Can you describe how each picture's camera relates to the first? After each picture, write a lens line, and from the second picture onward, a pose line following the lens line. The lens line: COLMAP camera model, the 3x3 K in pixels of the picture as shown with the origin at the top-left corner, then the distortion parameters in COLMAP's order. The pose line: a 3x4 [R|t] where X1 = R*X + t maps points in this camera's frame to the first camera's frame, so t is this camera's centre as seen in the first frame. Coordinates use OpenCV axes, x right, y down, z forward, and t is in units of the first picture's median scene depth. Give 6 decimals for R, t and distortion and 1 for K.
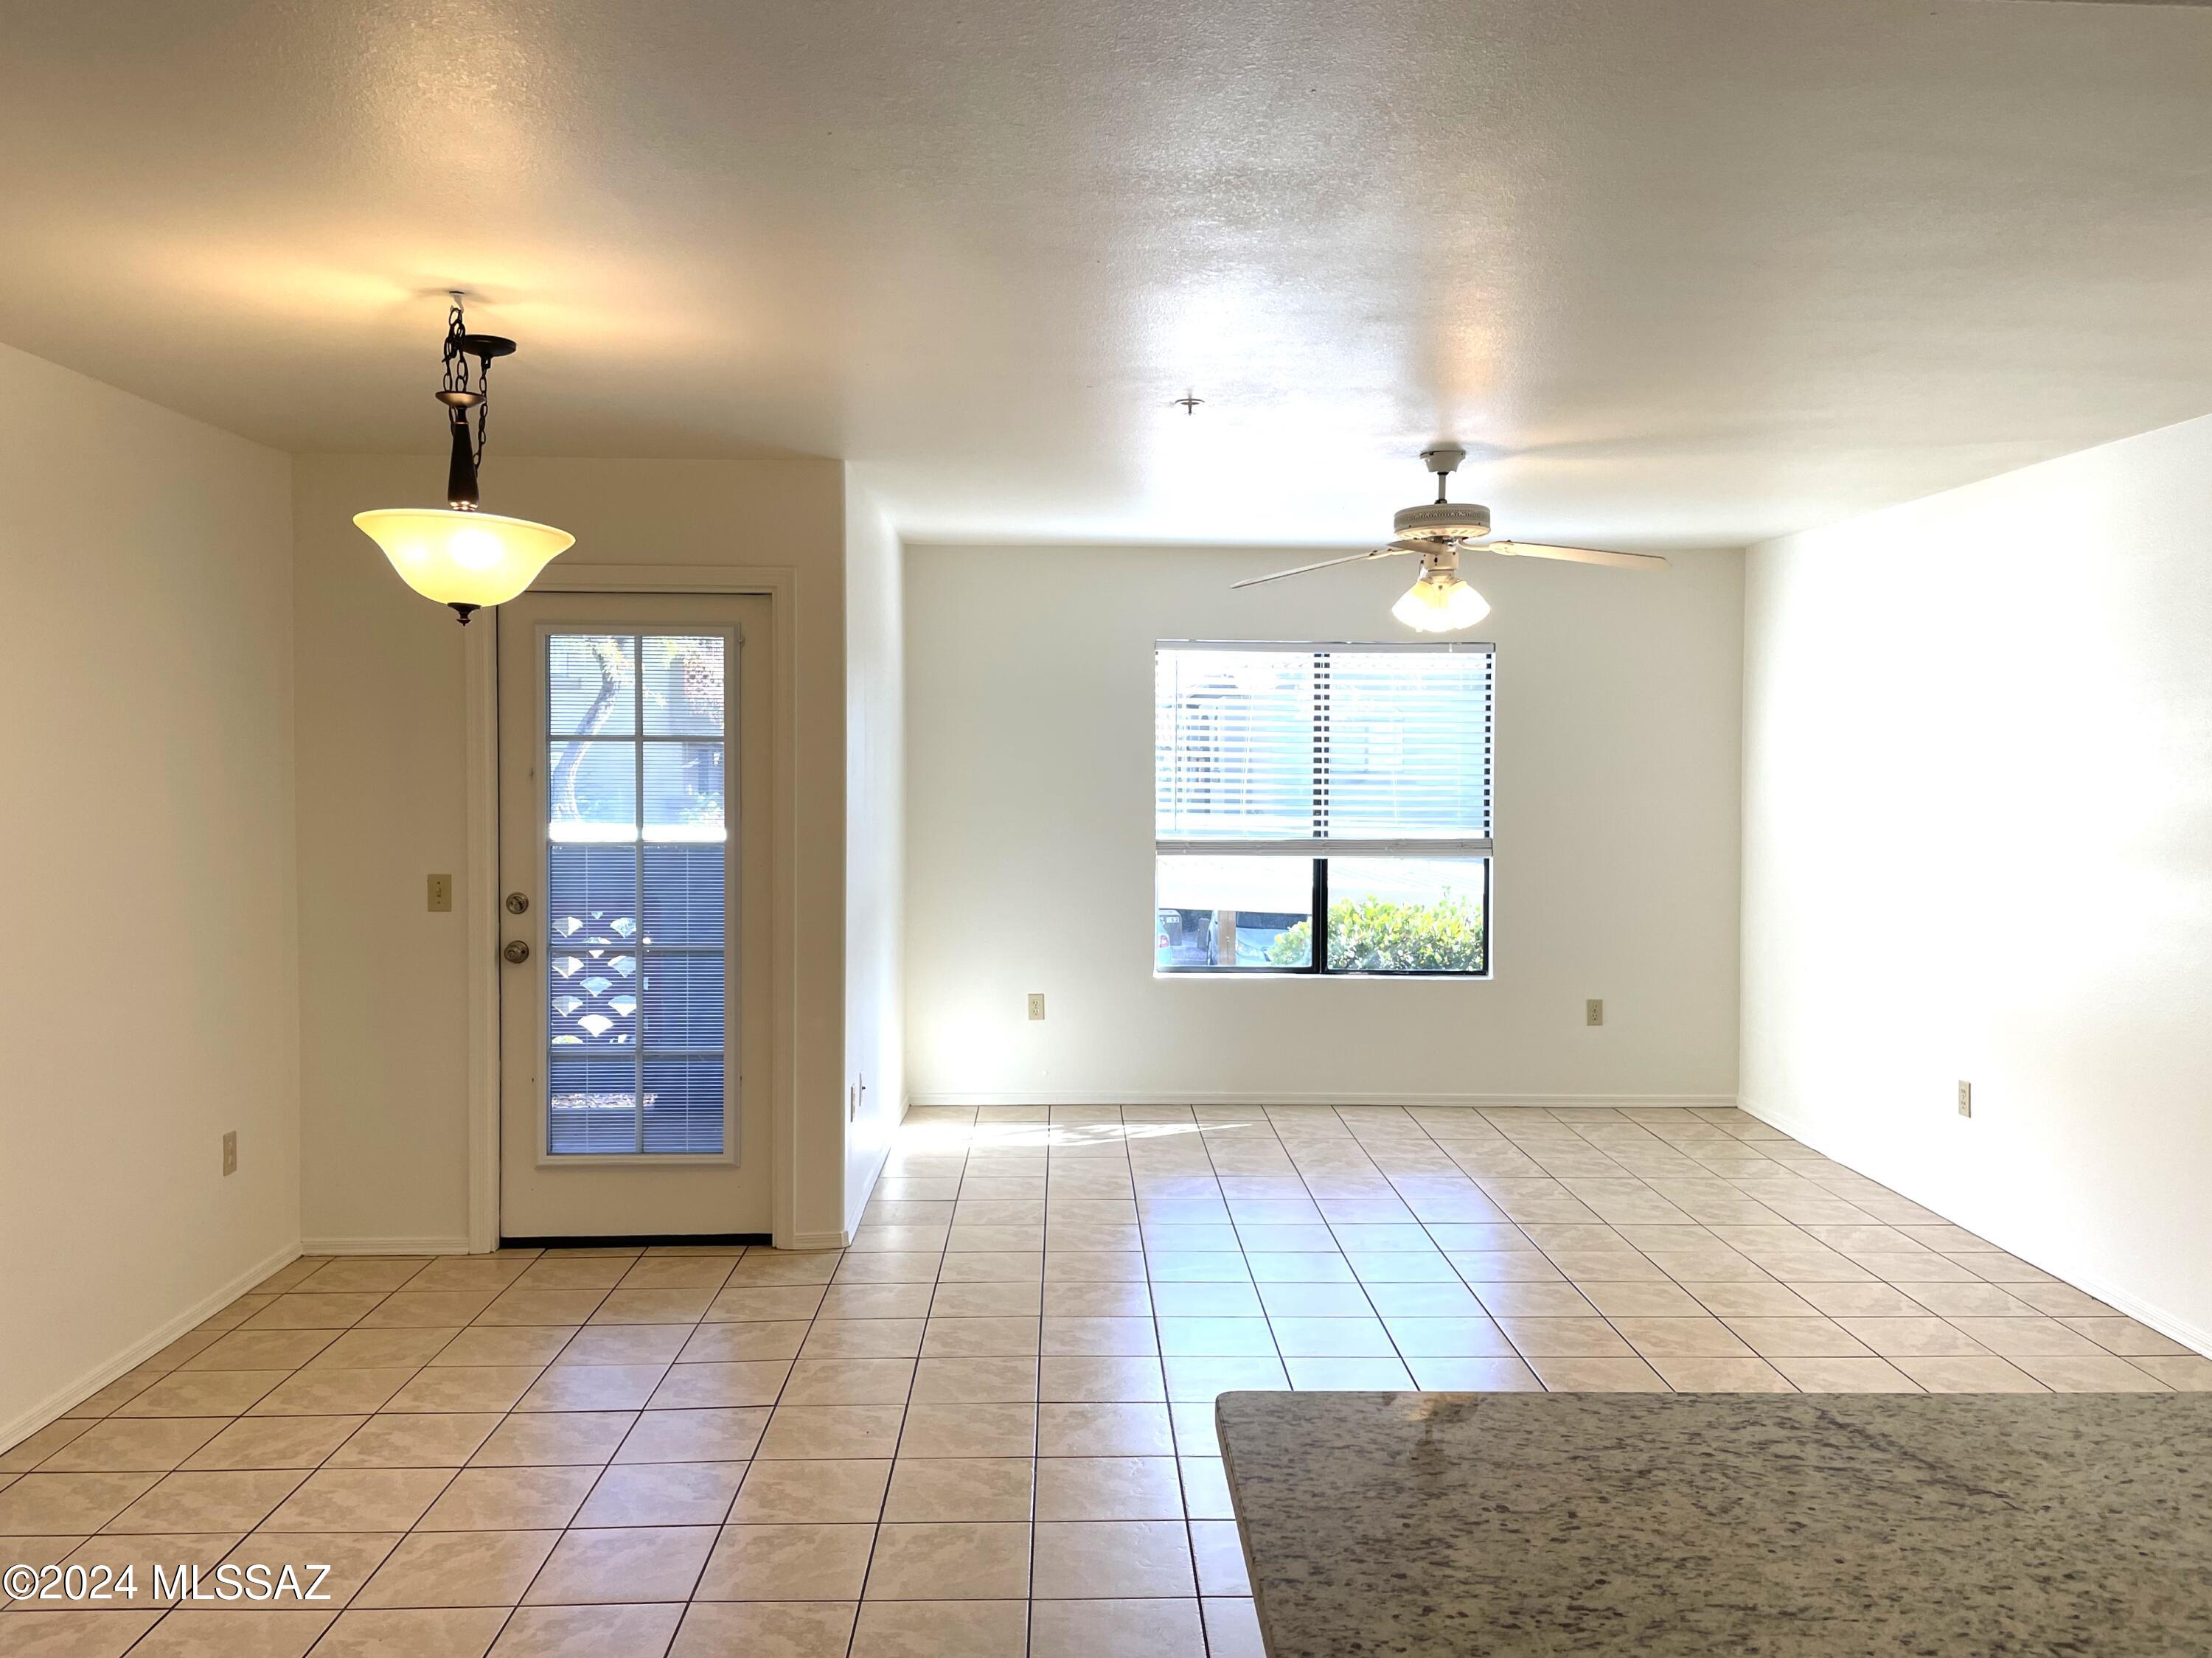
lens RADIAL K [[1709.6, 0, 1106.0], [0, 1709.6, 829.0], [0, 0, 1]] dist [0.108672, -0.209542]
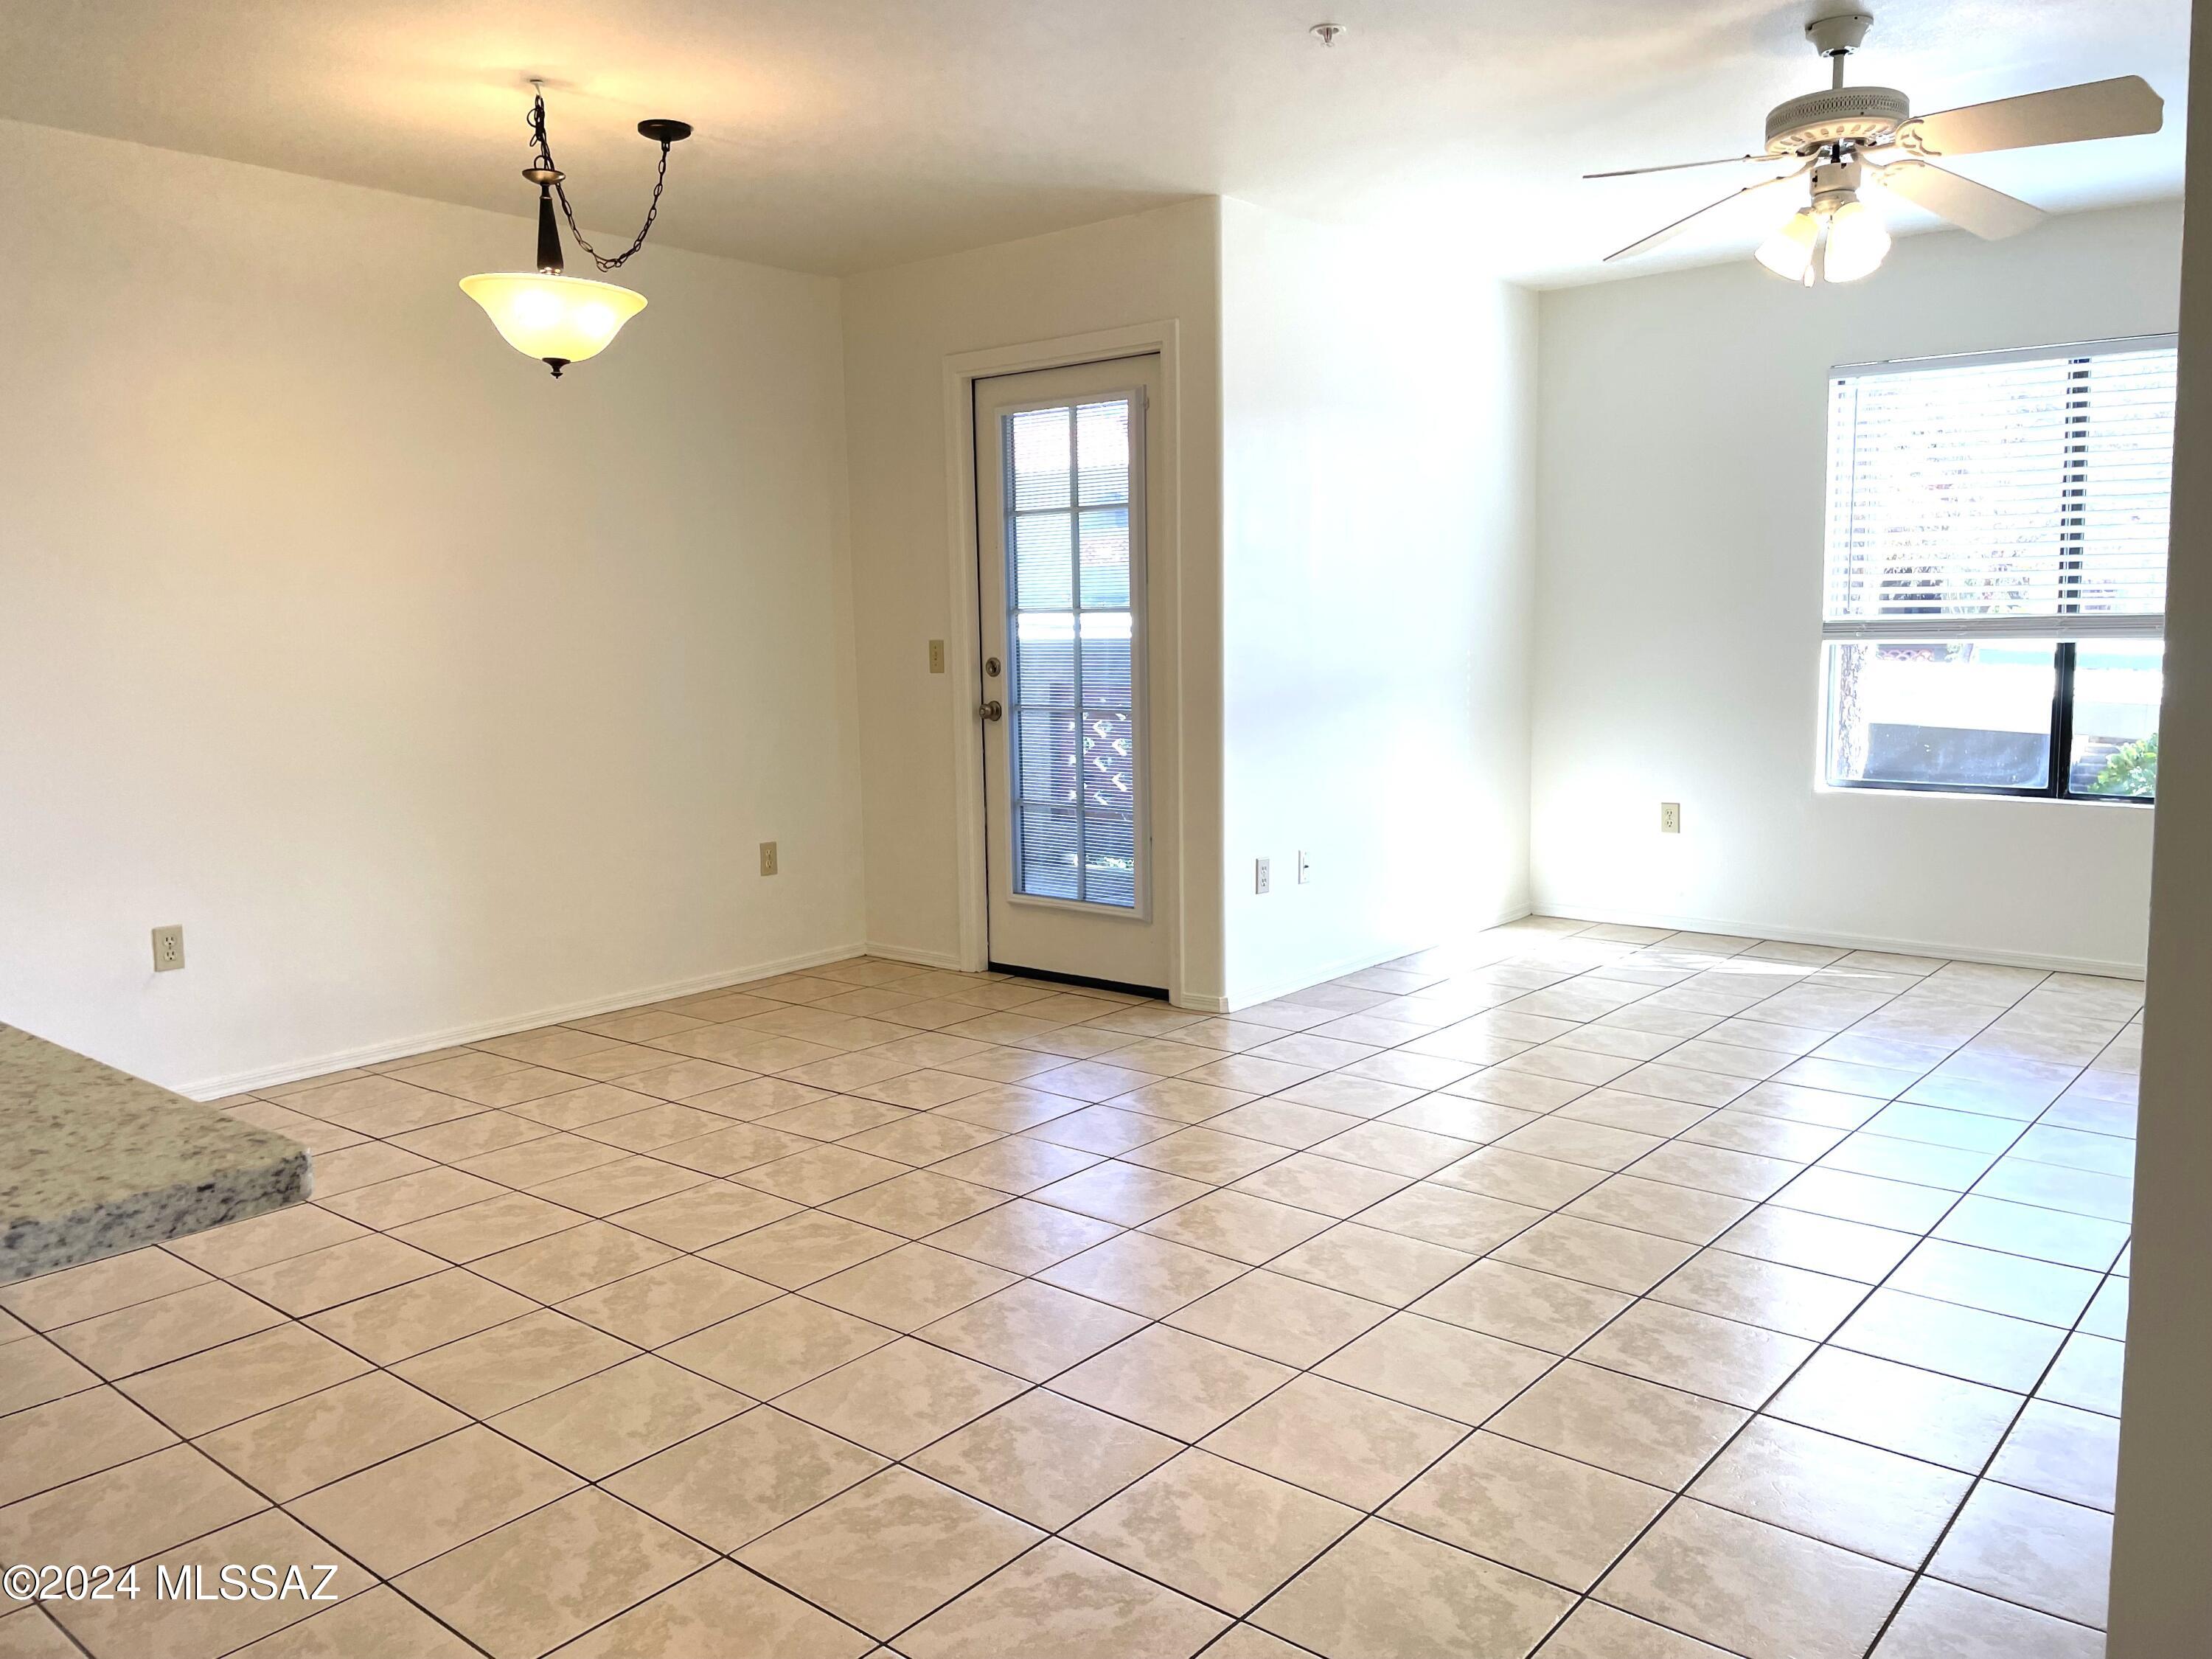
lens RADIAL K [[1656.2, 0, 1106.0], [0, 1656.2, 829.5], [0, 0, 1]] dist [0.107125, -0.139703]
pose [[0.746027, 0.066787, -0.662558, 0.432173], [-0.010117, 0.995980, 0.089005, 0.051805], [0.665838, -0.059697, 0.743704, 0.246026]]
